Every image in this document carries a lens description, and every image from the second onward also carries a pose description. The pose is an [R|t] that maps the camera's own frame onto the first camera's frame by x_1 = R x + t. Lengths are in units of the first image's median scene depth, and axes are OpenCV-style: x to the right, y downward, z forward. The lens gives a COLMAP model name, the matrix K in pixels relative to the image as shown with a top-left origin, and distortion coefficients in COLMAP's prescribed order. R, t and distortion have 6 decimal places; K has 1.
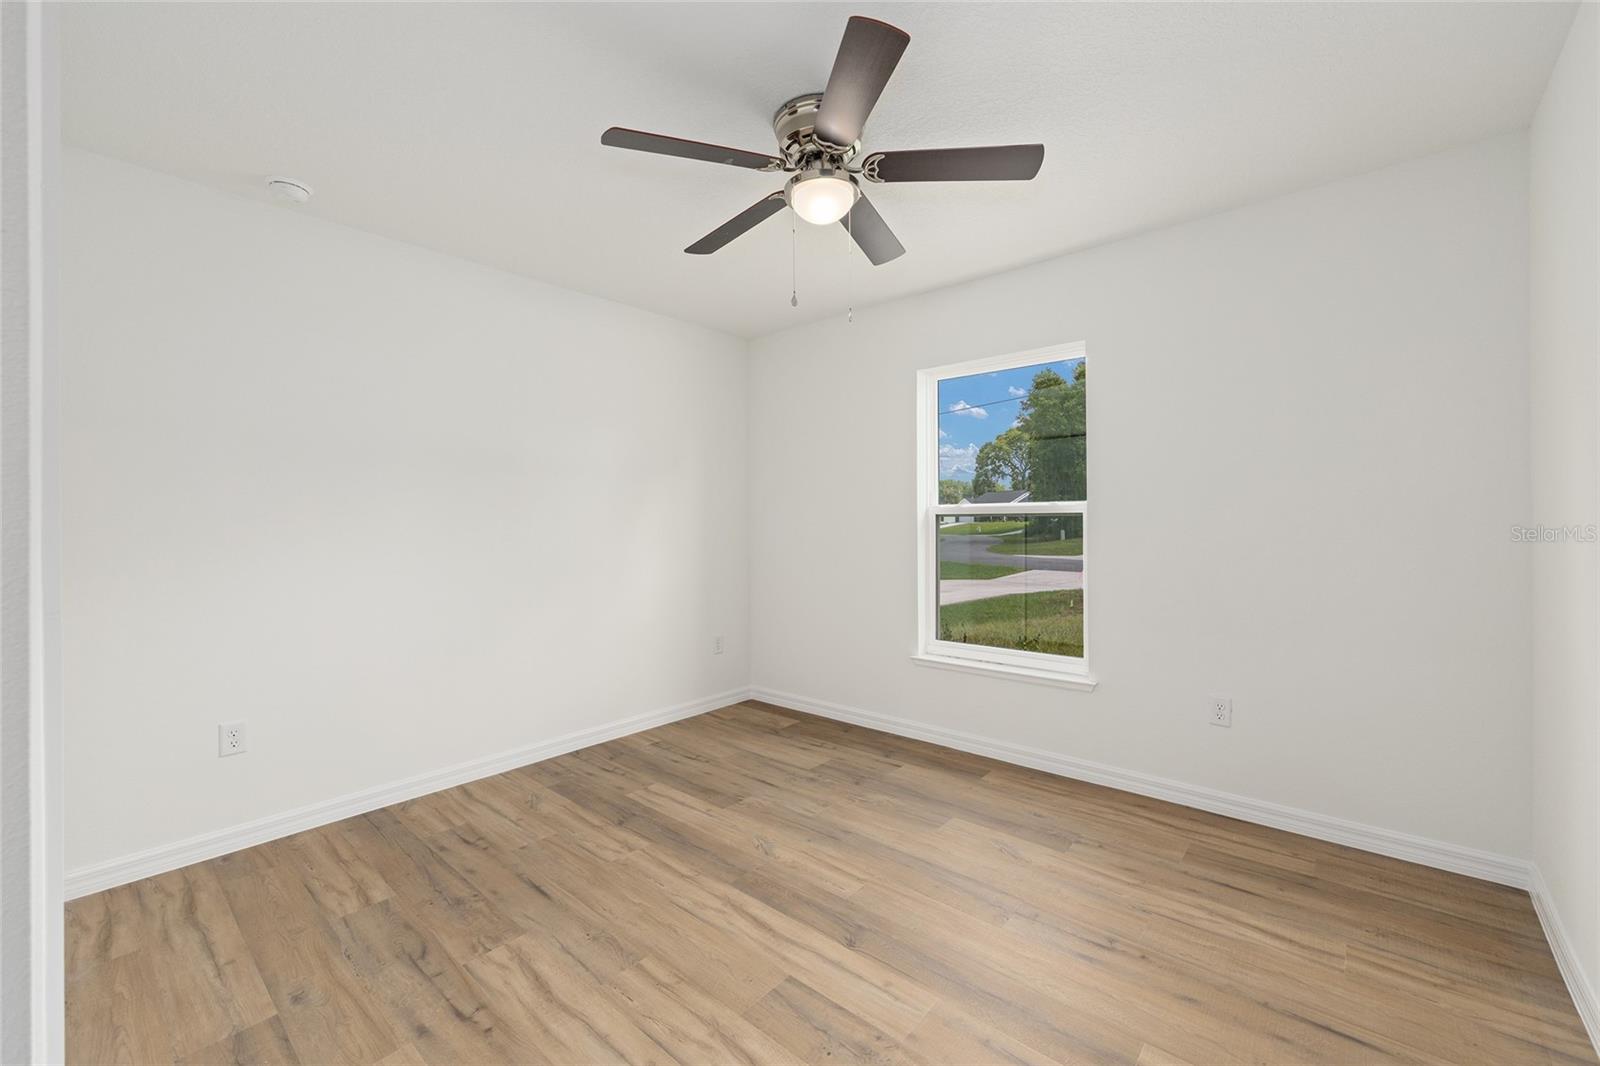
lens RADIAL K [[642.1, 0, 803.3], [0, 642.1, 528.9], [0, 0, 1]] dist [-0.002495, 0.000737]
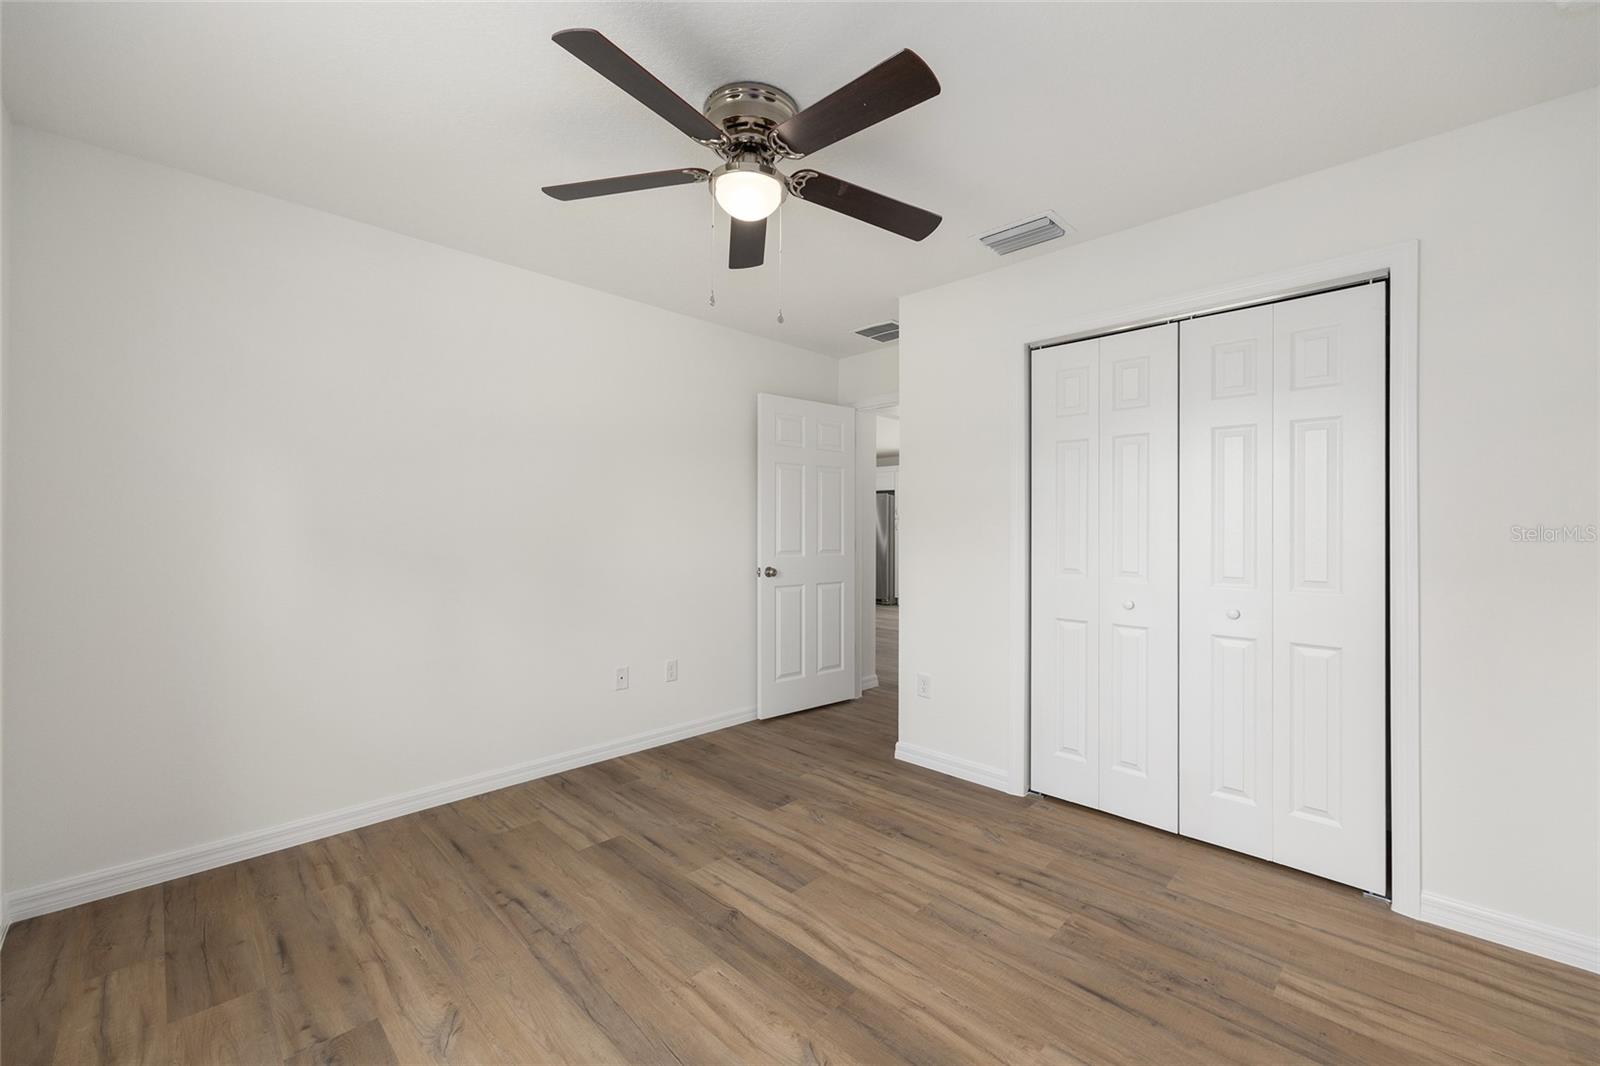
lens RADIAL K [[642.1, 0, 803.3], [0, 642.1, 528.9], [0, 0, 1]] dist [-0.002495, 0.000737]
pose [[-0.997965, 0.005510, 0.063529, -0.115666], [0.006531, 0.999853, 0.015884, -0.030760], [-0.063432, 0.016266, -0.997854, 2.031921]]
